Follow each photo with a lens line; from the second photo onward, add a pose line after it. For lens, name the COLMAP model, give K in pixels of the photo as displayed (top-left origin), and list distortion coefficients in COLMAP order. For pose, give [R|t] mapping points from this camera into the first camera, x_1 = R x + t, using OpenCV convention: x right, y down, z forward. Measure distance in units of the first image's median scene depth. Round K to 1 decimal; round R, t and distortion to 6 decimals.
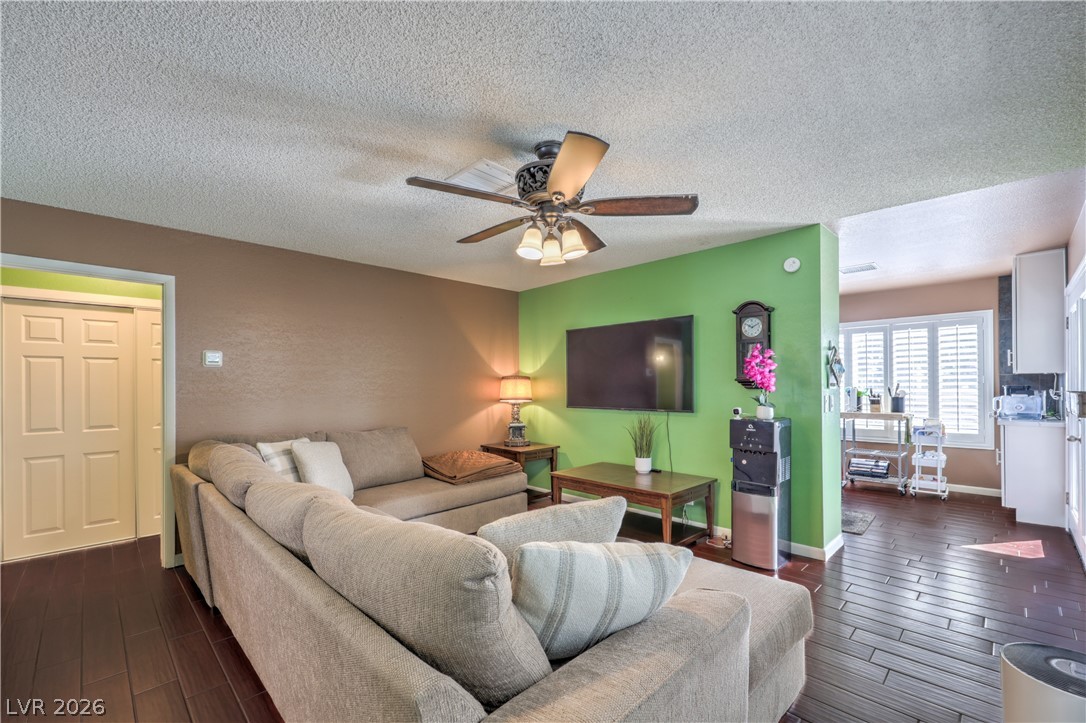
lens RADIAL K [[455.2, 0, 548.3], [0, 455.2, 383.9], [0, 0, 1]] dist [-0.000869, -0.000225]
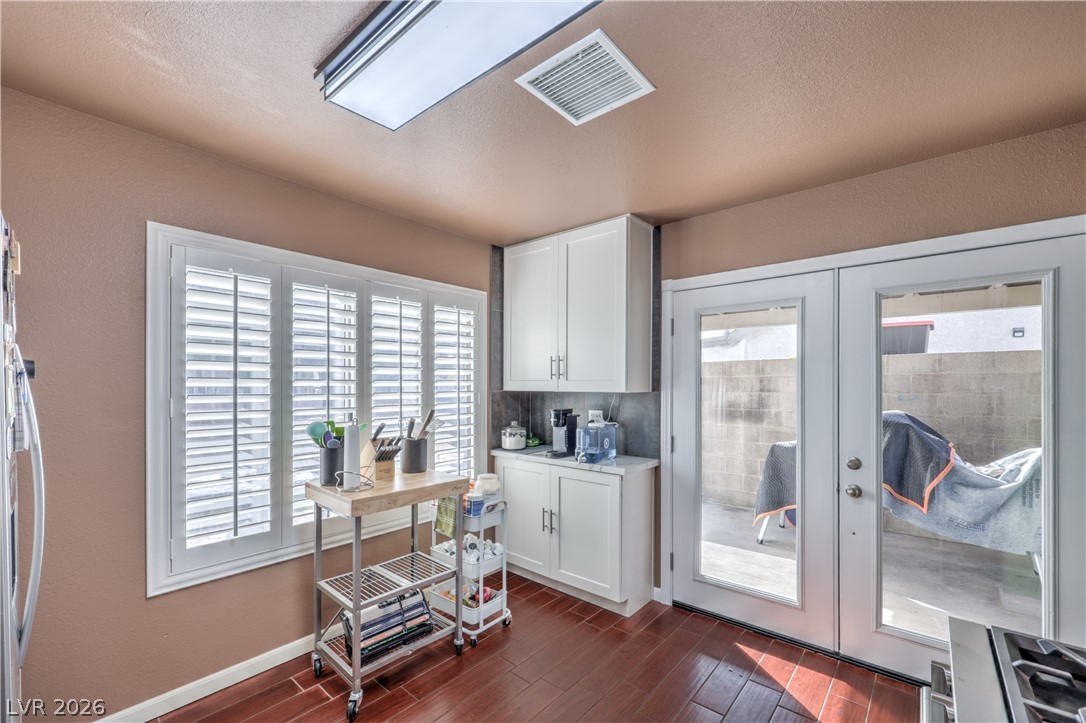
lens RADIAL K [[455.2, 0, 548.3], [0, 455.2, 383.9], [0, 0, 1]] dist [-0.000869, -0.000225]
pose [[-0.087981, 0.014221, 0.996021, 0.312002], [0.002137, 0.999898, -0.014087, -0.021486], [-0.996120, 0.000889, -0.088003, 0.967355]]
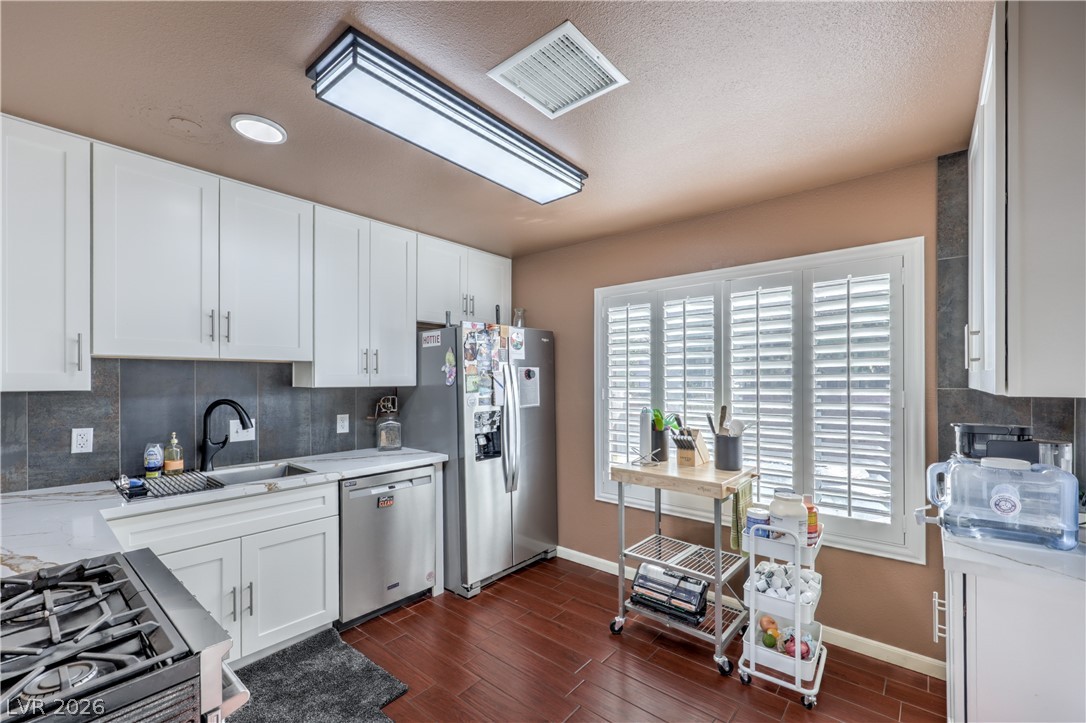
lens RADIAL K [[451.6, 0, 553.9], [0, 451.6, 377.5], [0, 0, 1]] dist [0.001002, 0.000177]
pose [[0.995534, 0.008603, 0.094014, 0.589899], [-0.007884, 0.999937, -0.008018, -0.025113], [-0.094077, 0.007241, 0.995539, 0.607493]]
